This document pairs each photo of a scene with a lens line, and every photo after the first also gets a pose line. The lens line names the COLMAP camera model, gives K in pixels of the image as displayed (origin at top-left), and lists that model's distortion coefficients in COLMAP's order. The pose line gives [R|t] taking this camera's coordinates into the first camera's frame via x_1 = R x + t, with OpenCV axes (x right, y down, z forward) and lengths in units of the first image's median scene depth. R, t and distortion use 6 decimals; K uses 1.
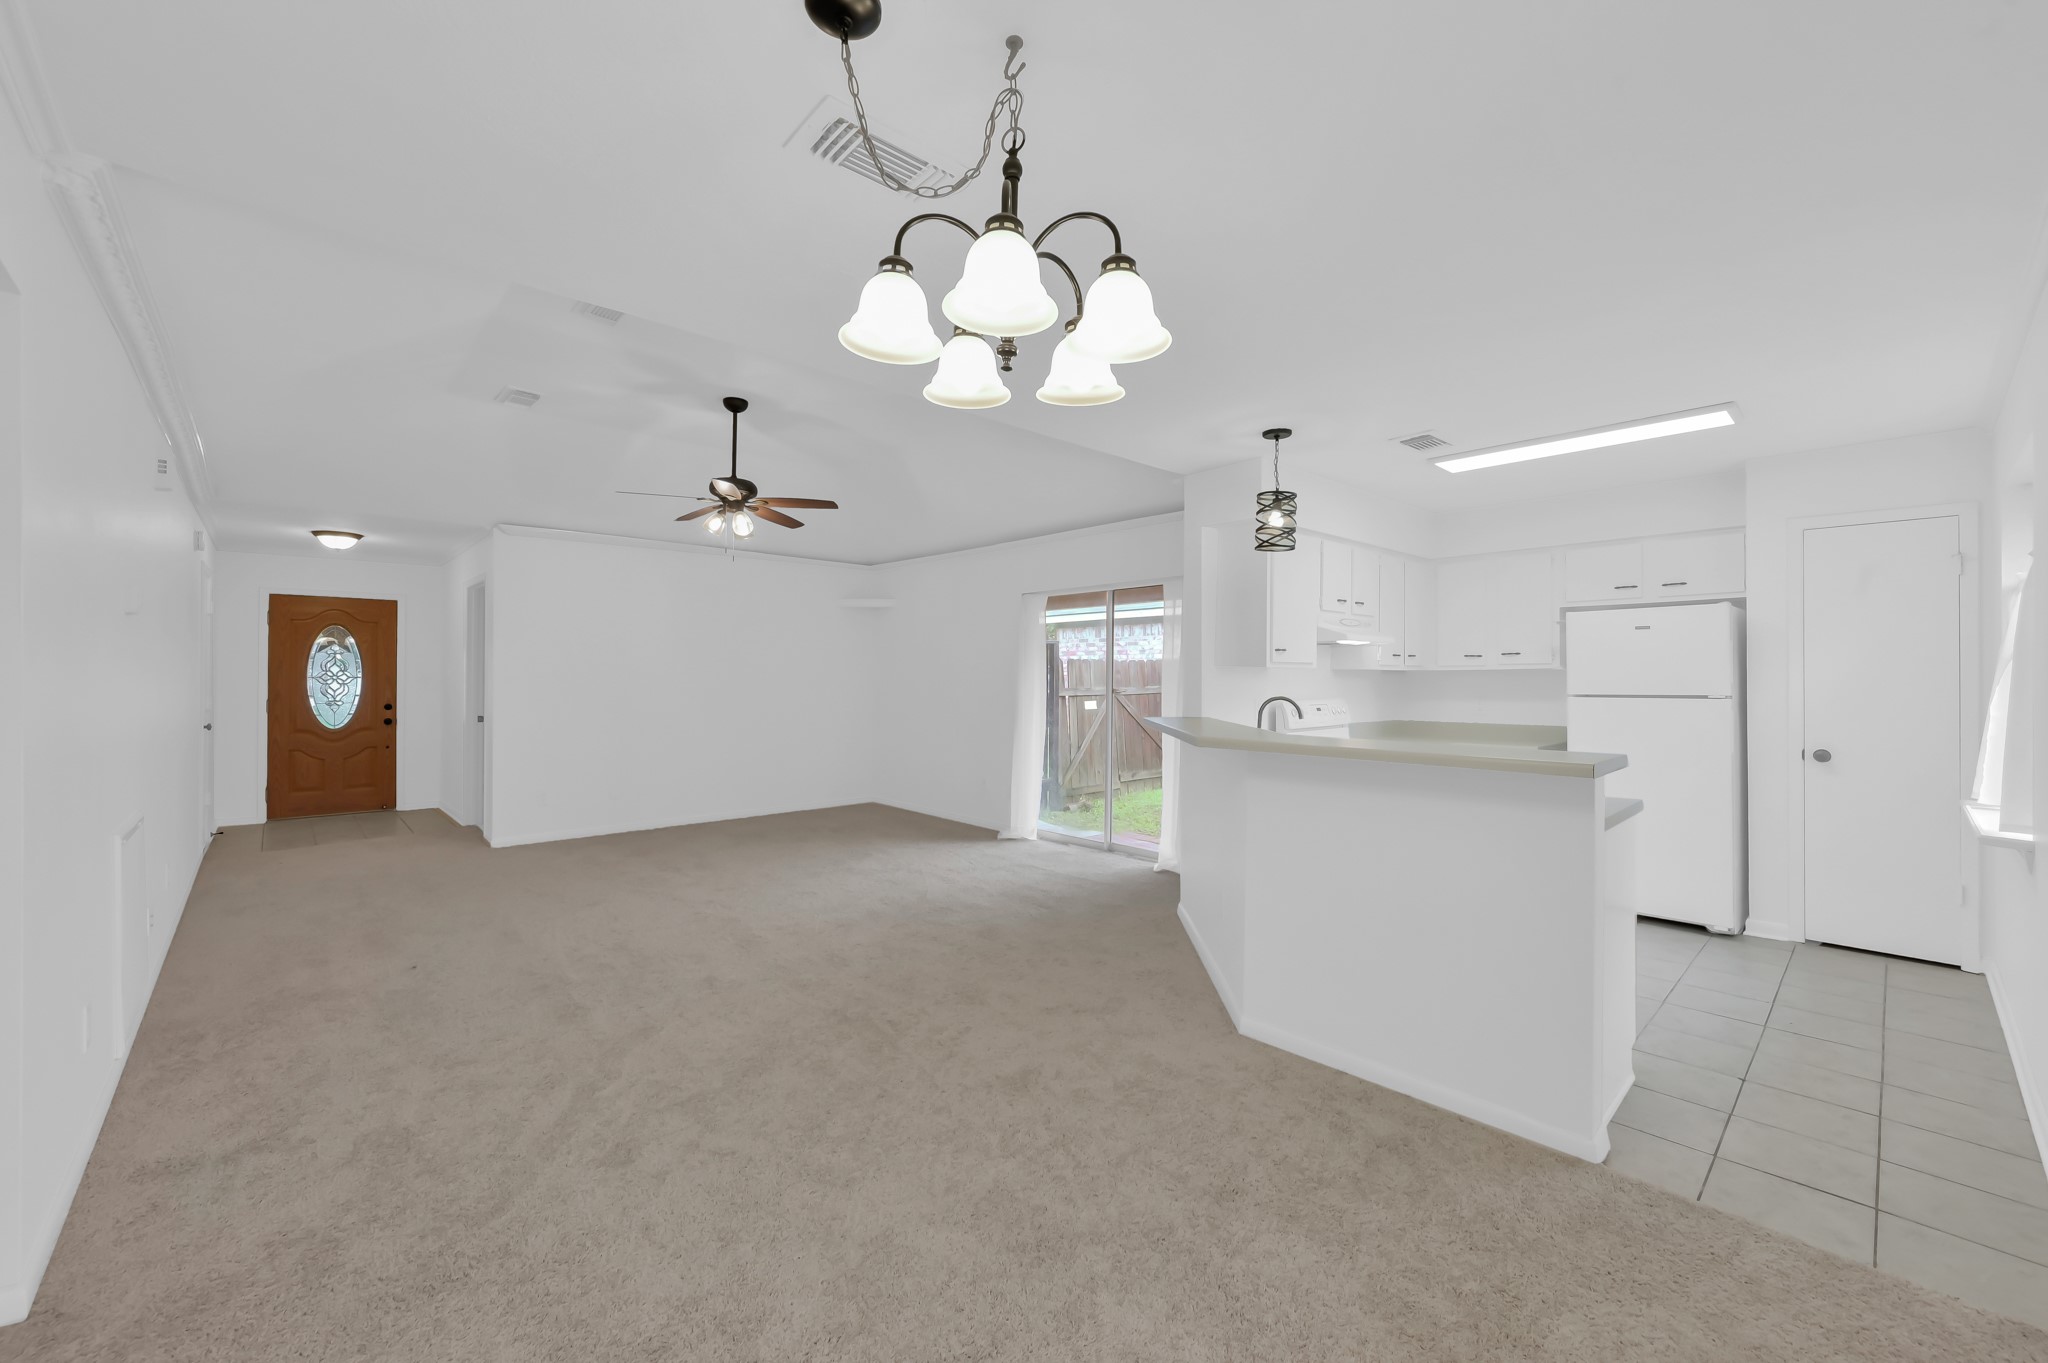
lens RADIAL K [[812.2, 0, 1023.8], [0, 812.2, 672.3], [0, 0, 1]] dist [0.000253, -0.000216]
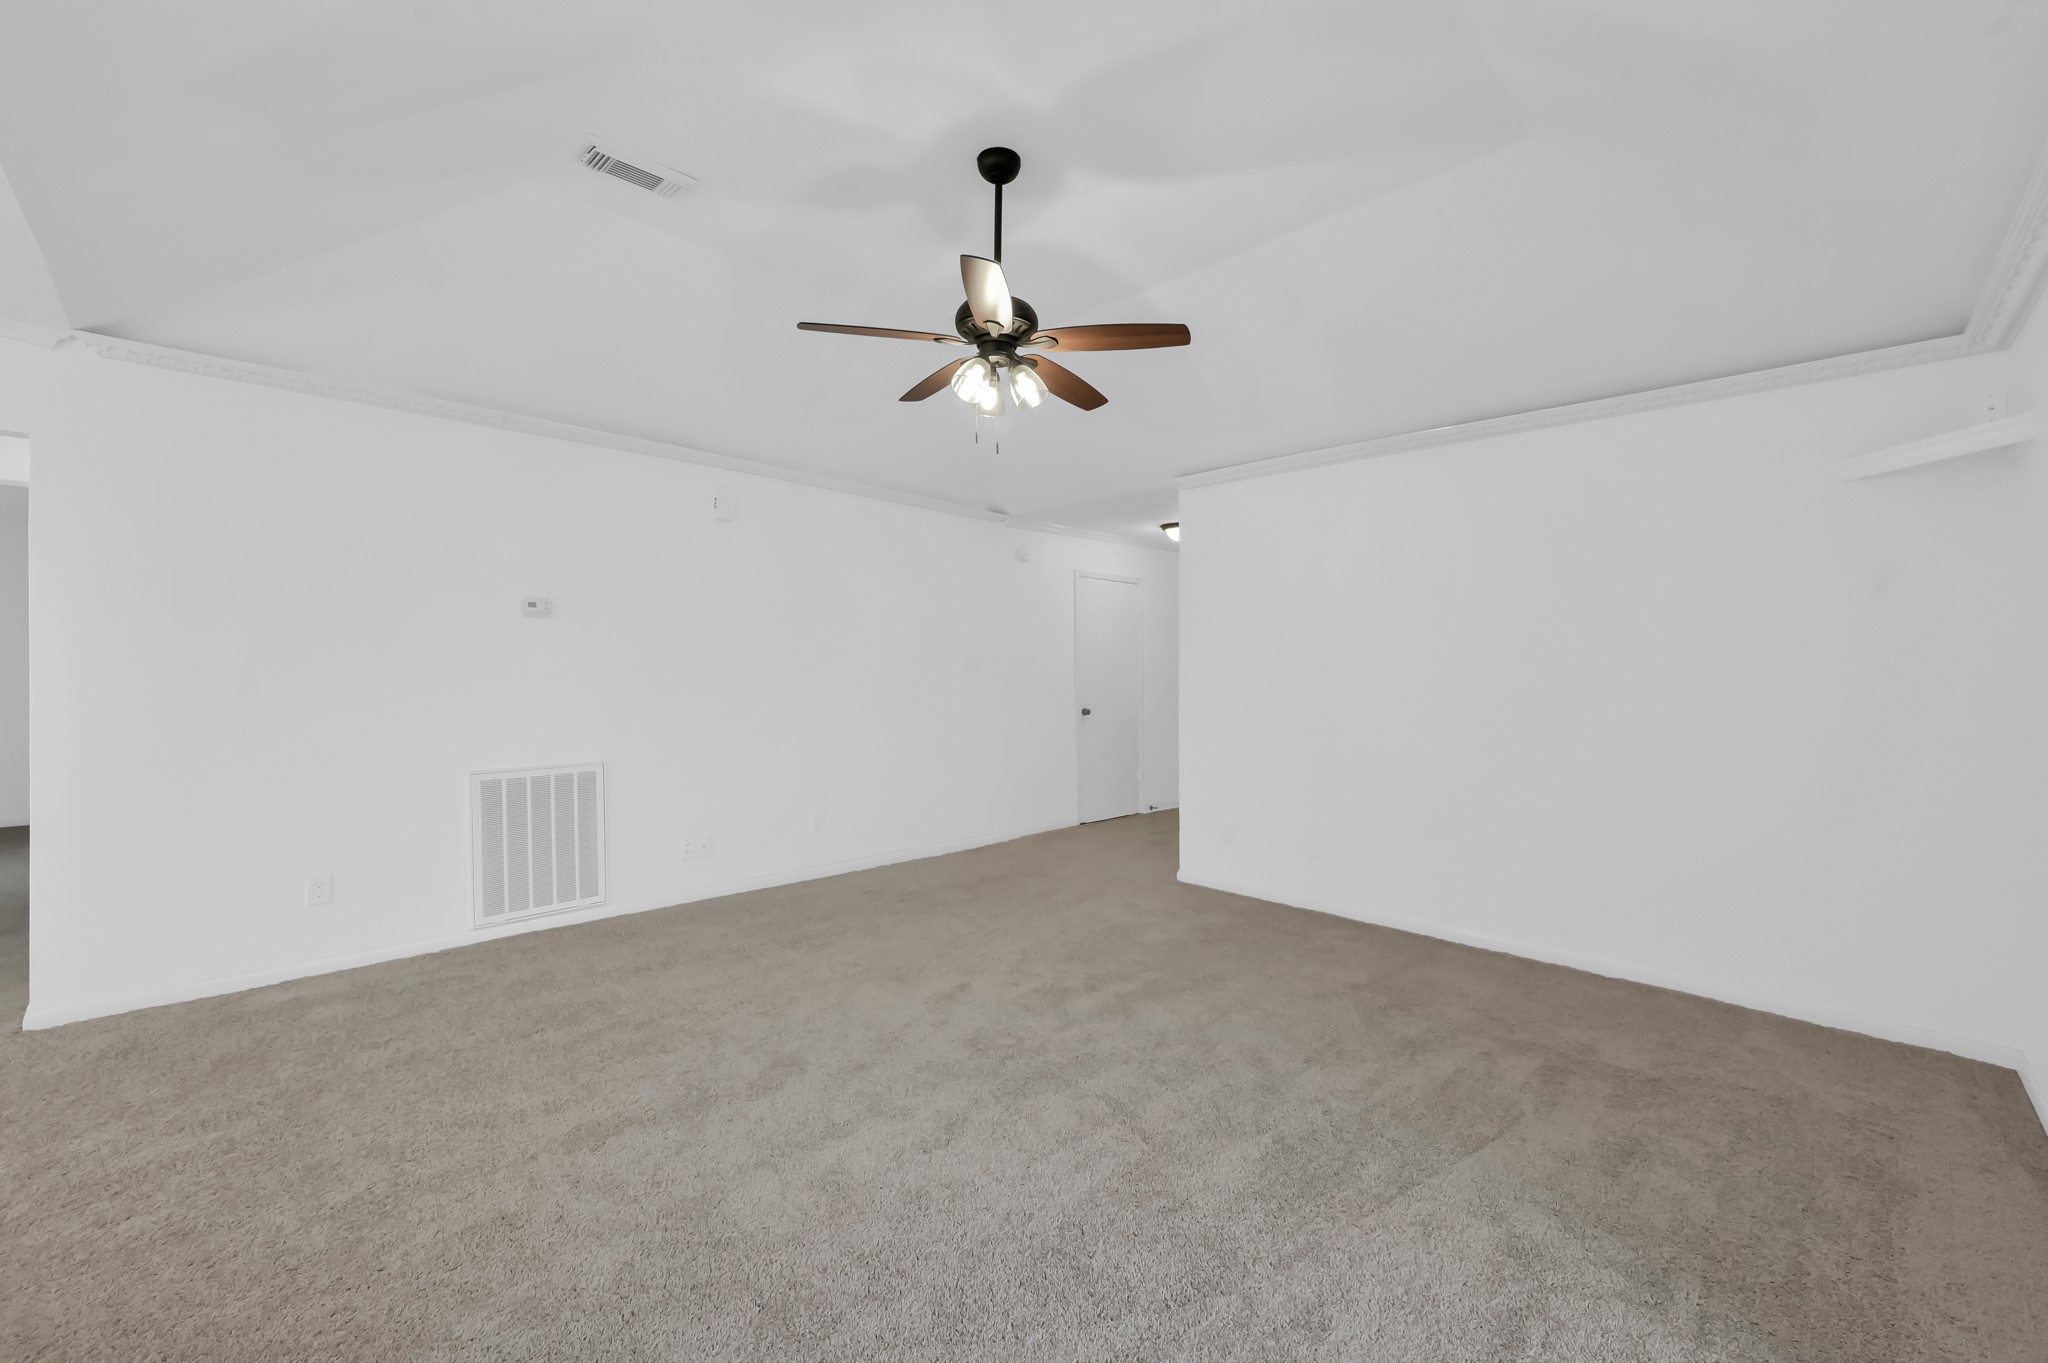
lens RADIAL K [[829.9, 0, 1027.5], [0, 829.9, 672.6], [0, 0, 1]] dist [0.000769, -0.000018]
pose [[0.042444, 0.004522, -0.999089, 0.139746], [-0.004477, 0.999981, 0.004336, 0.005006], [0.999089, 0.004289, 0.042464, 0.691405]]
